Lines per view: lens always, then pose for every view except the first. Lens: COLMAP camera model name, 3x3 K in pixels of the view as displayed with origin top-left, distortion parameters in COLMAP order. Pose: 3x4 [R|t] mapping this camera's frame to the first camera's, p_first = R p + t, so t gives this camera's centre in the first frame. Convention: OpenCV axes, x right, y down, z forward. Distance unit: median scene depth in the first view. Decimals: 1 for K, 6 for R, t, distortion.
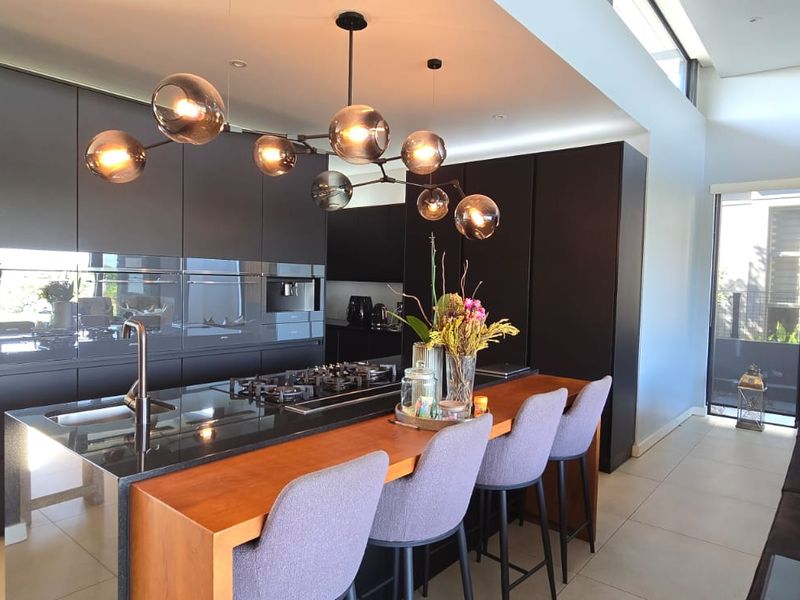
lens RADIAL K [[531.8, 0, 409.6], [0, 531.8, 302.3], [0, 0, 1]] dist [0.000101, -0.002741]
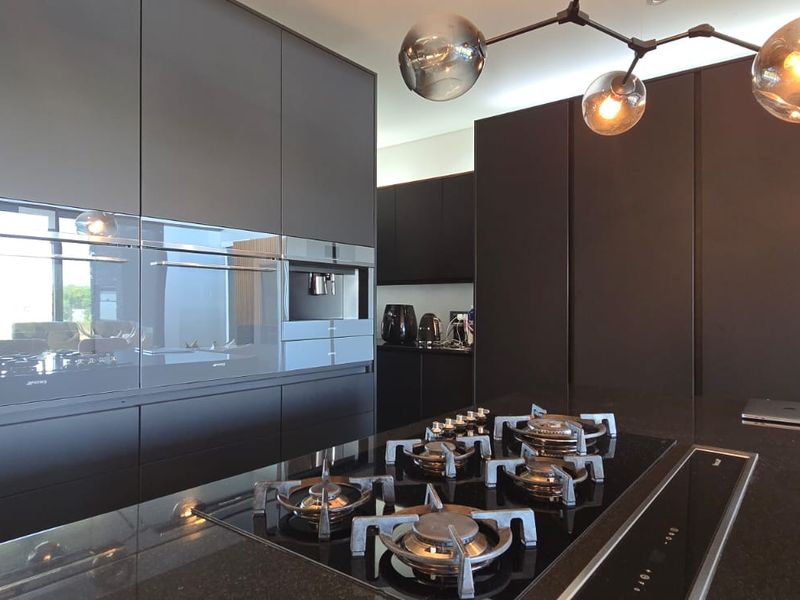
lens RADIAL K [[531.8, 0, 409.6], [0, 531.8, 302.3], [0, 0, 1]] dist [0.000101, -0.002741]
pose [[0.999389, -0.023880, 0.025515, -0.134913], [0.025017, 0.998664, -0.045224, 0.025965], [-0.024401, 0.045835, 0.998651, 0.363727]]
